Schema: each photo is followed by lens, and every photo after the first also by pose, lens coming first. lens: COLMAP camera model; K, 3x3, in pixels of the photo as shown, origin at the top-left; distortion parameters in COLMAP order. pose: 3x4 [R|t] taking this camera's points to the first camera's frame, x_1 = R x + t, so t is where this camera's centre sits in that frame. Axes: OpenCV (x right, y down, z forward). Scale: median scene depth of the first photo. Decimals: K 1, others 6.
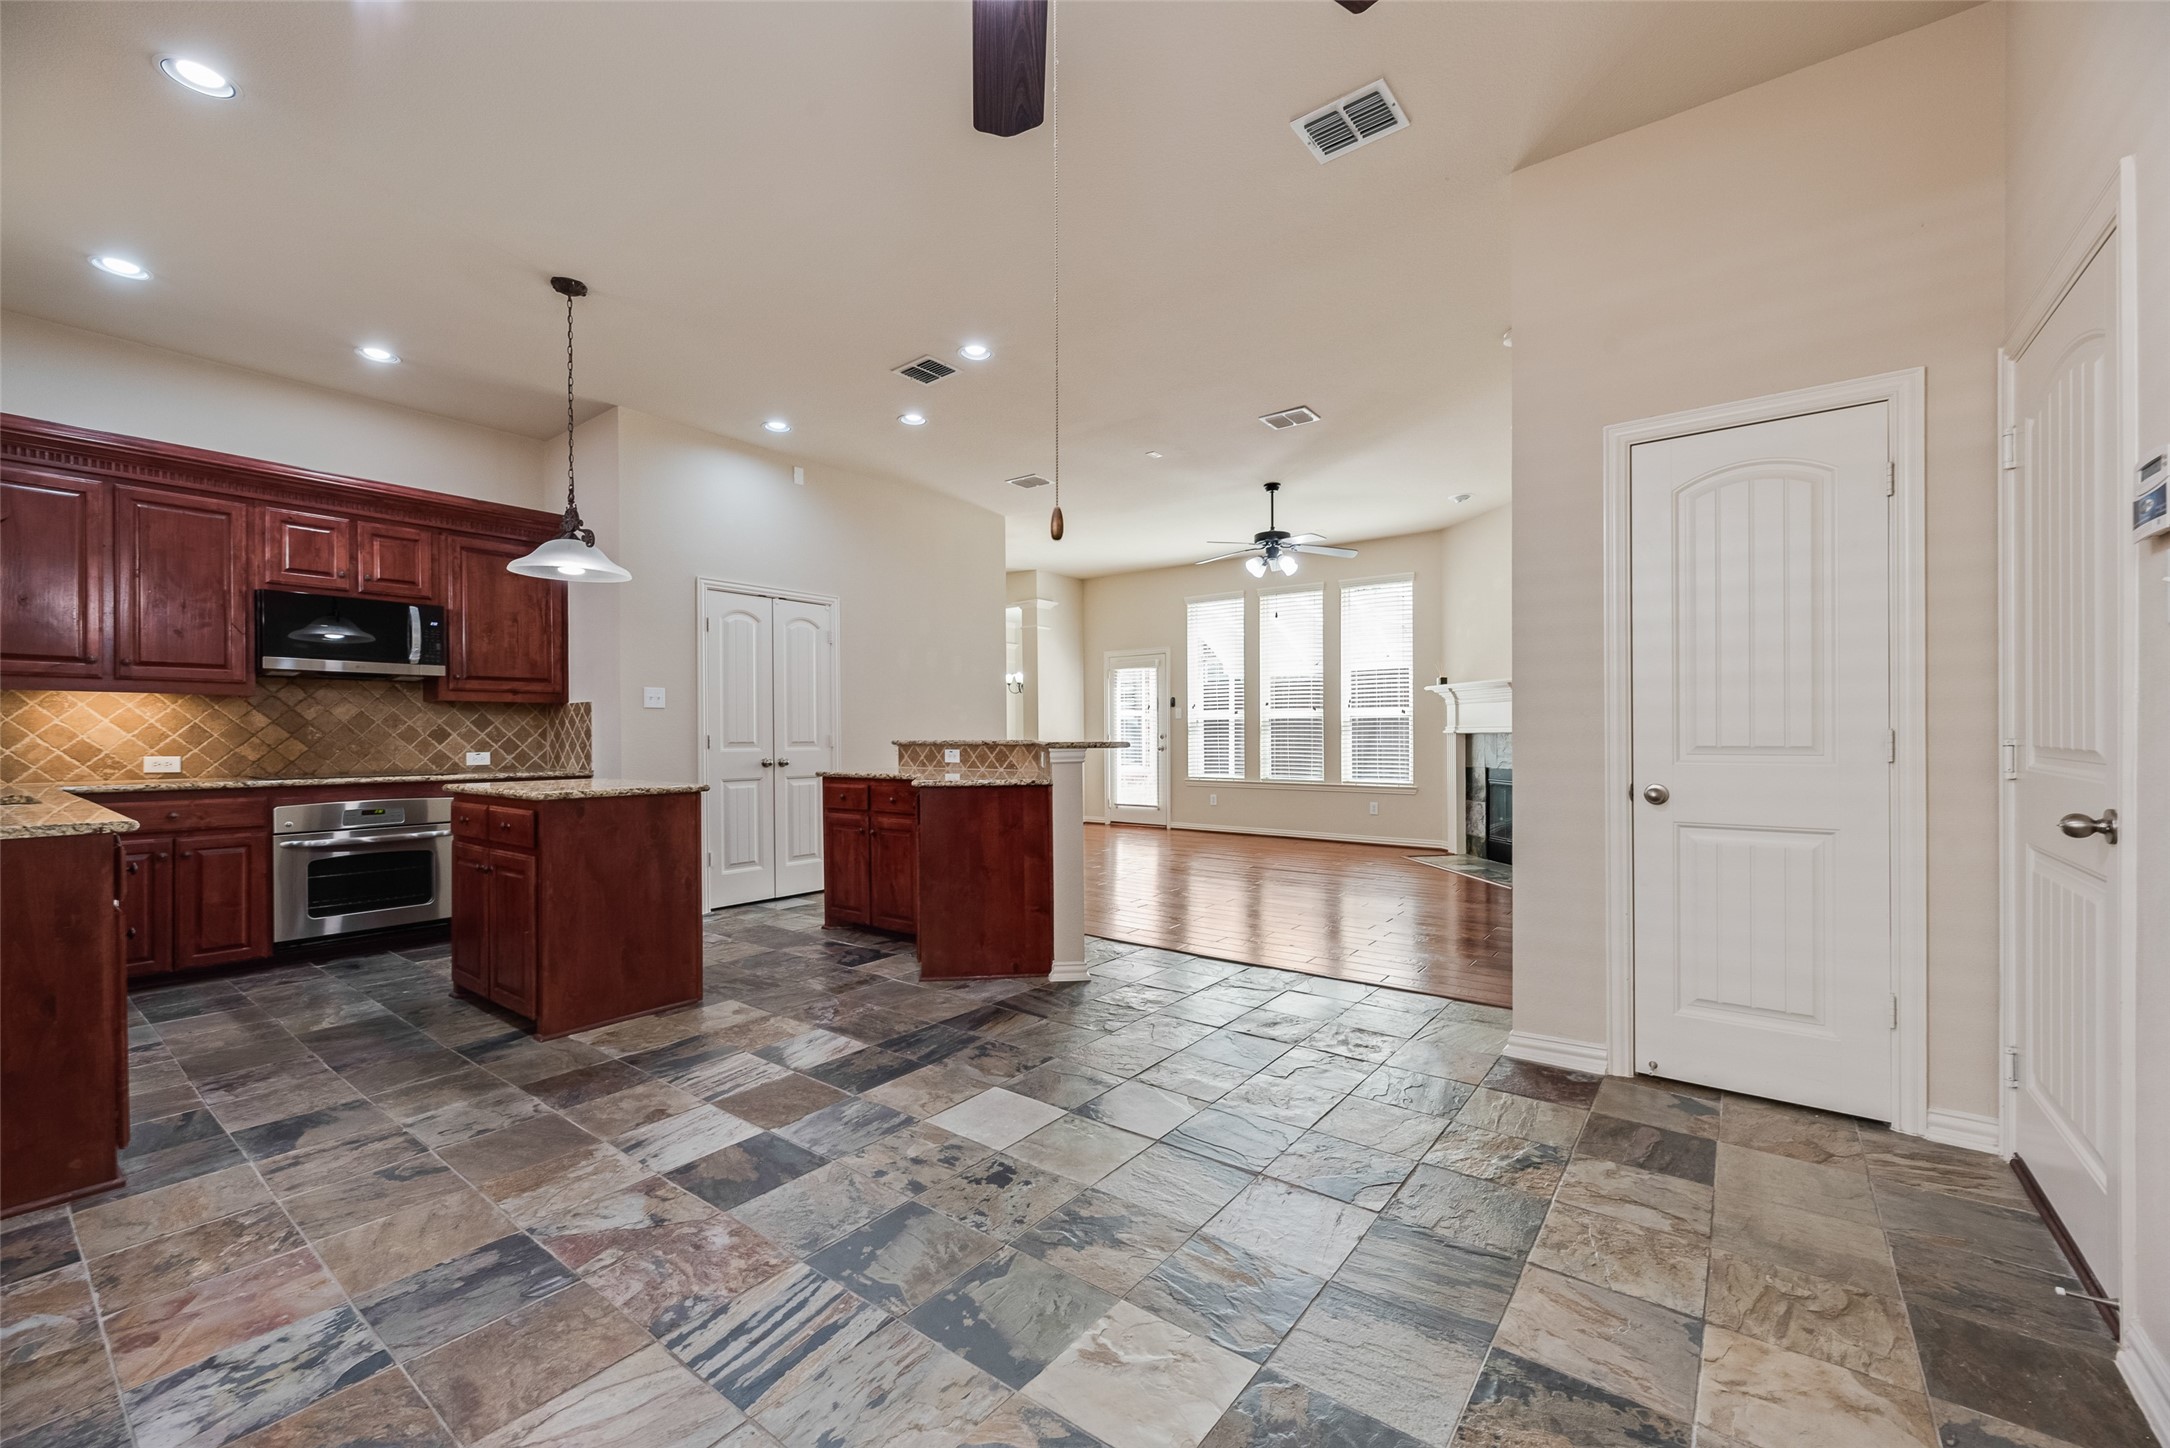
lens RADIAL K [[873.8, 0, 1084.9], [0, 873.8, 734.4], [0, 0, 1]] dist [0.002904, -0.000099]
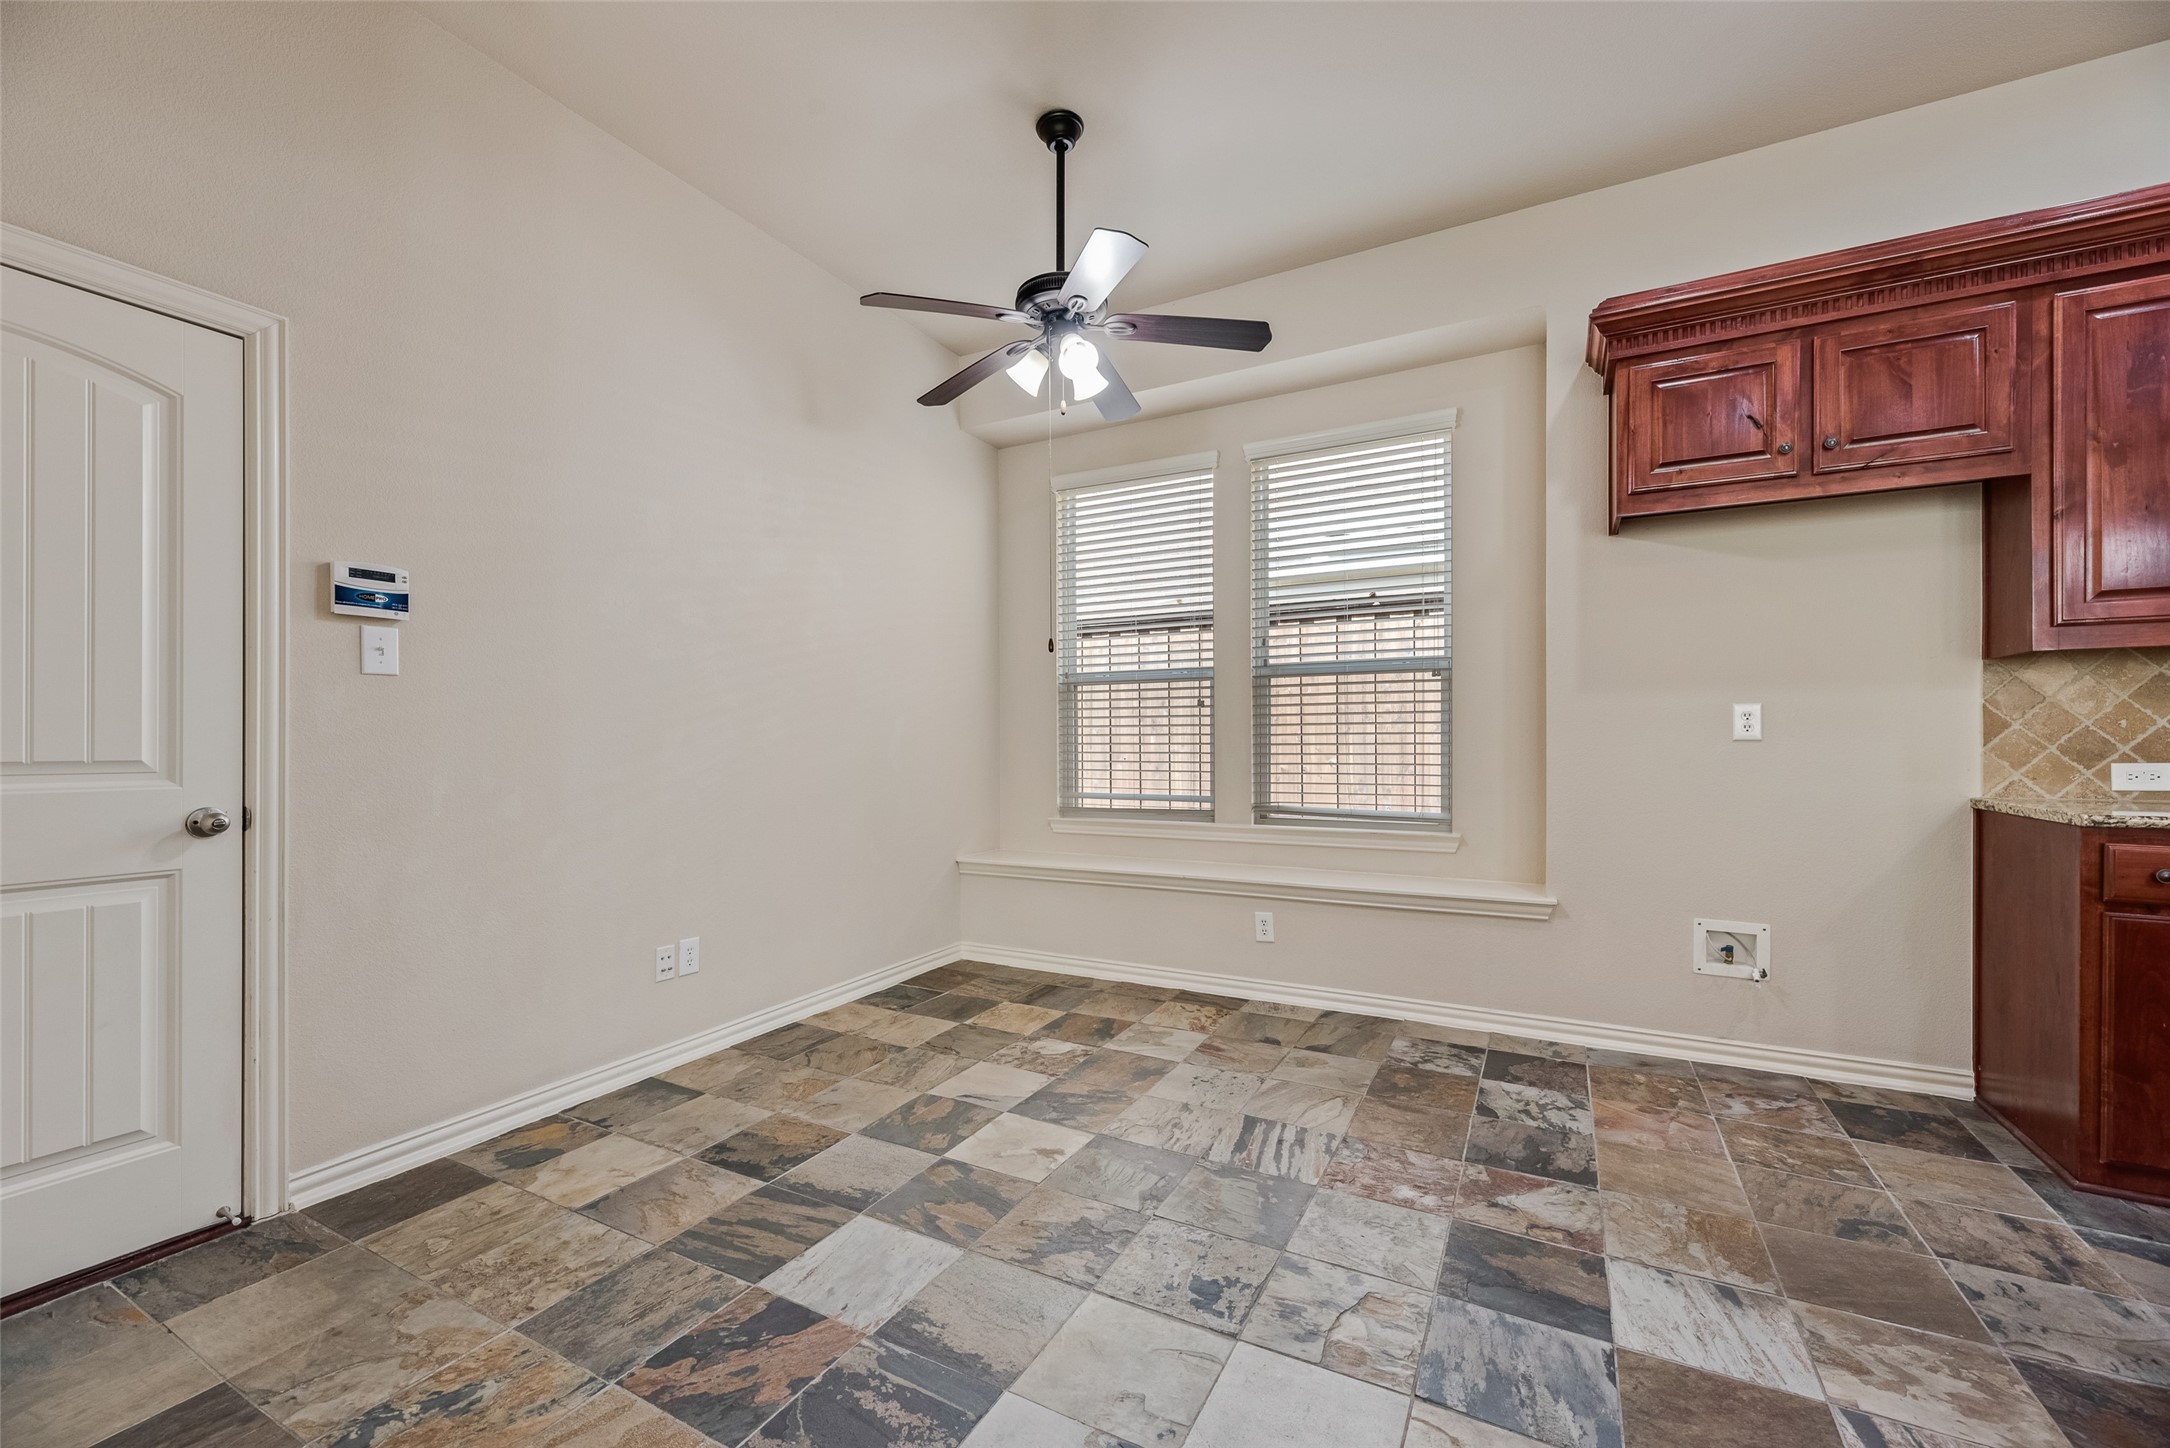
lens RADIAL K [[874.6, 0, 1086.5], [0, 874.6, 742.0], [0, 0, 1]] dist [0.001253, -0.000183]
pose [[-0.987132, 0.011637, -0.159486, 0.058408], [0.010970, 0.999927, 0.005059, 0.000834], [0.159533, 0.003244, -0.987187, 0.779197]]
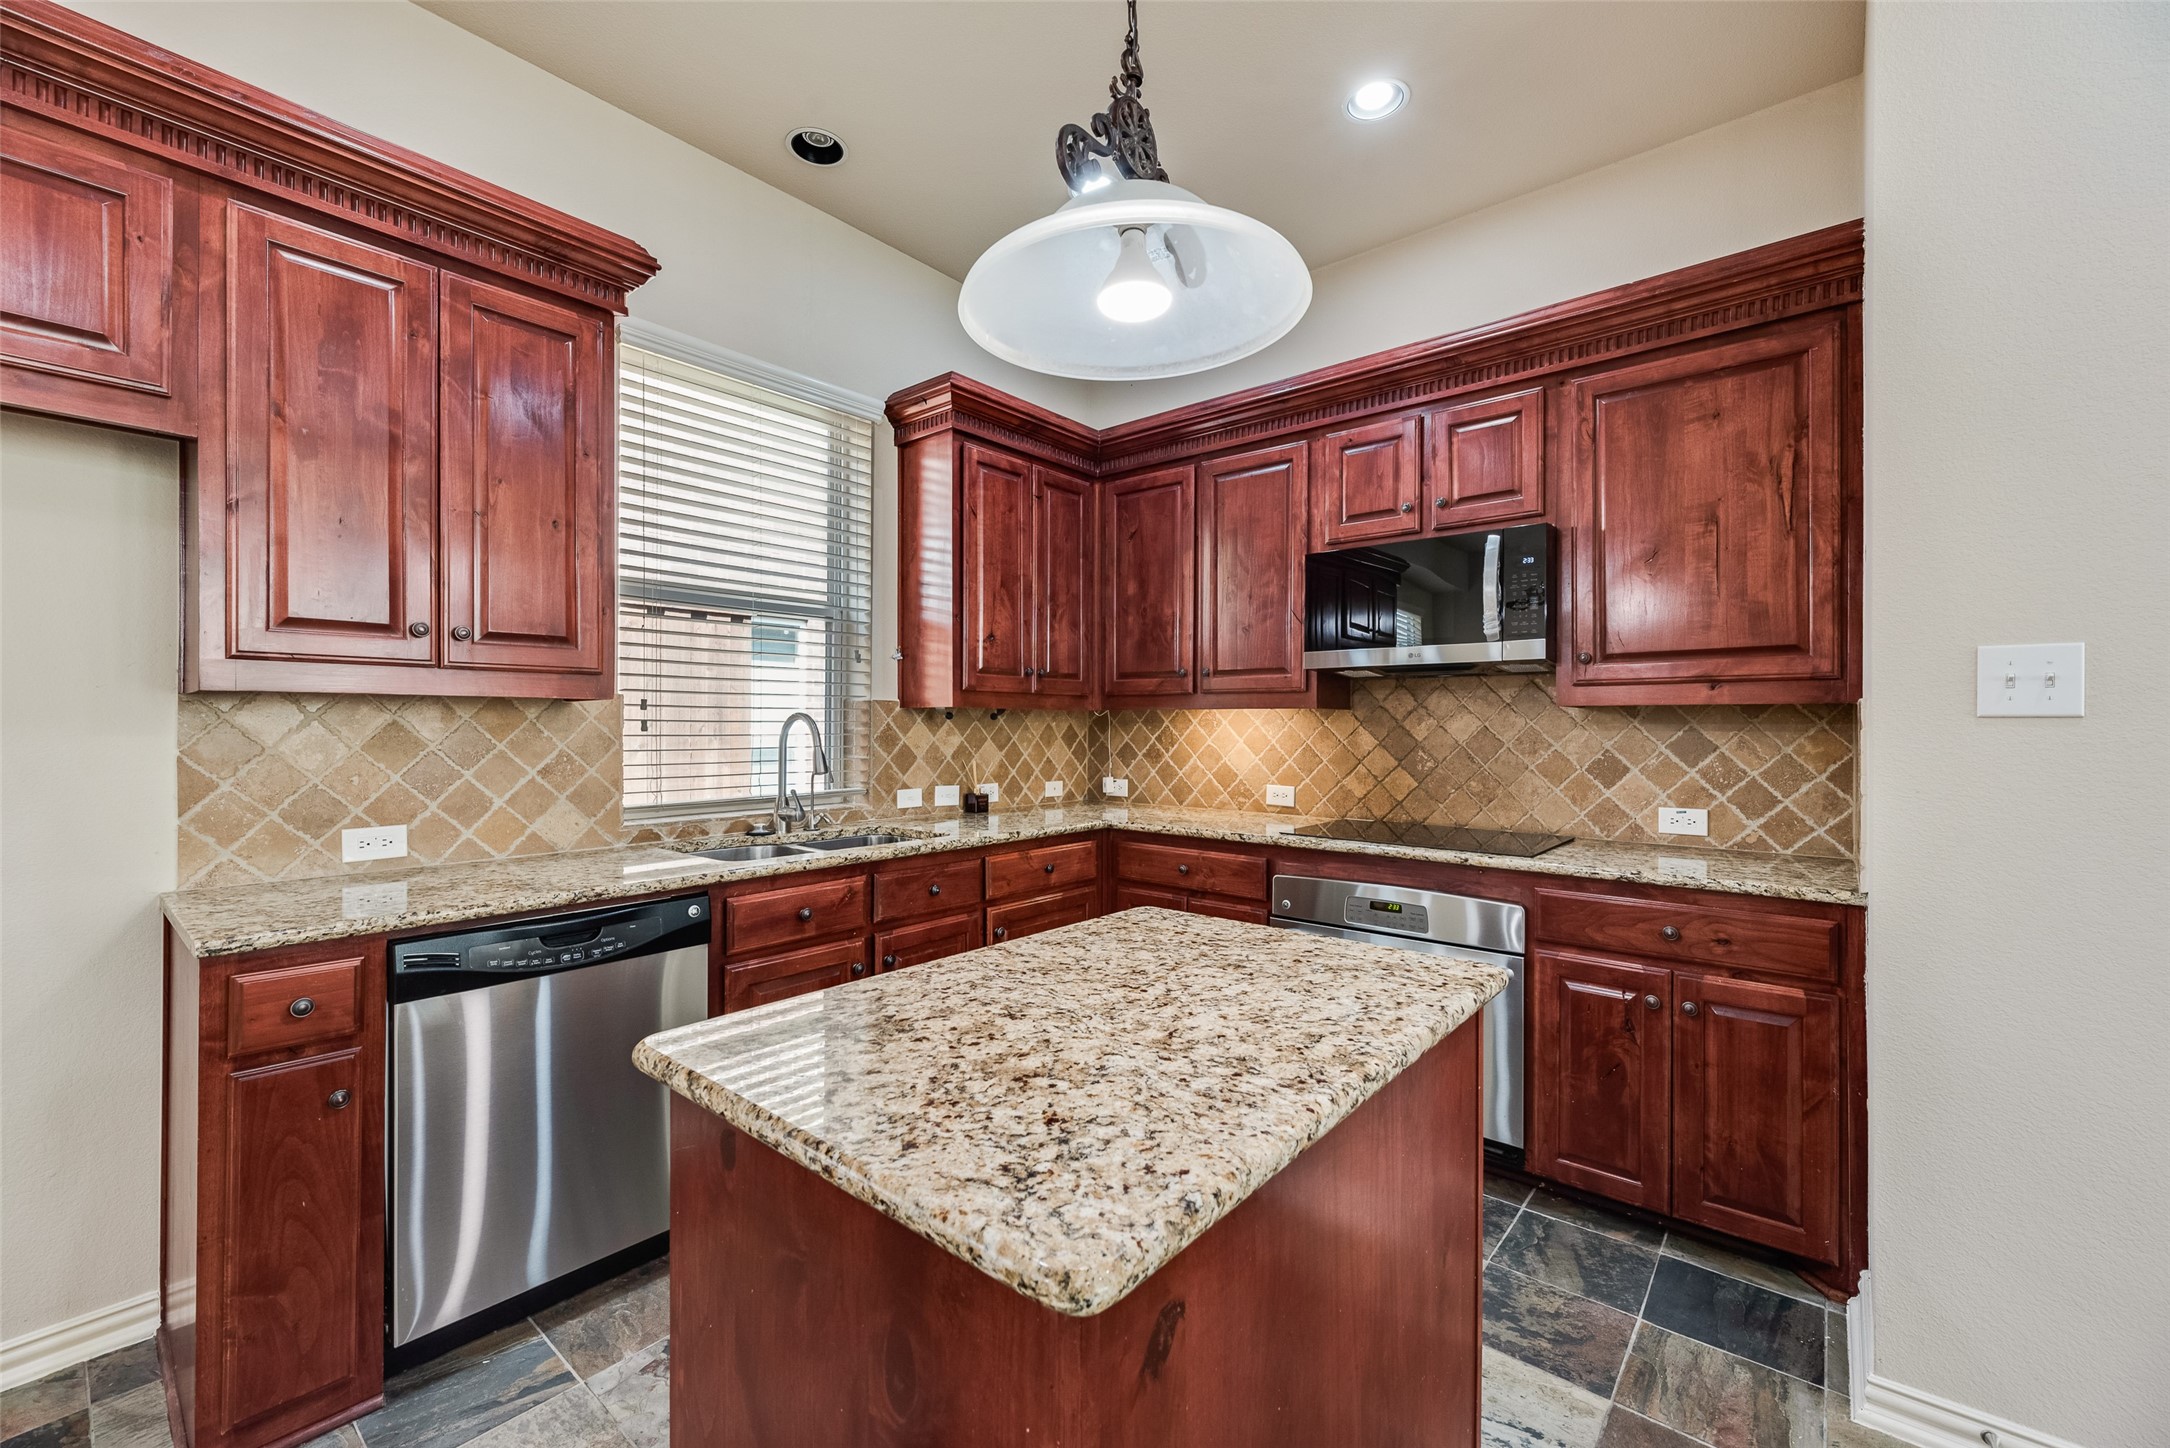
lens RADIAL K [[883.1, 0, 1095.7], [0, 883.1, 725.1], [0, 0, 1]] dist [0.011305, -0.000422]
pose [[-0.040476, 0.005681, -0.999164, -0.201430], [-0.001498, 0.999982, 0.005746, -0.030226], [0.999179, 0.001729, -0.040467, 0.746980]]
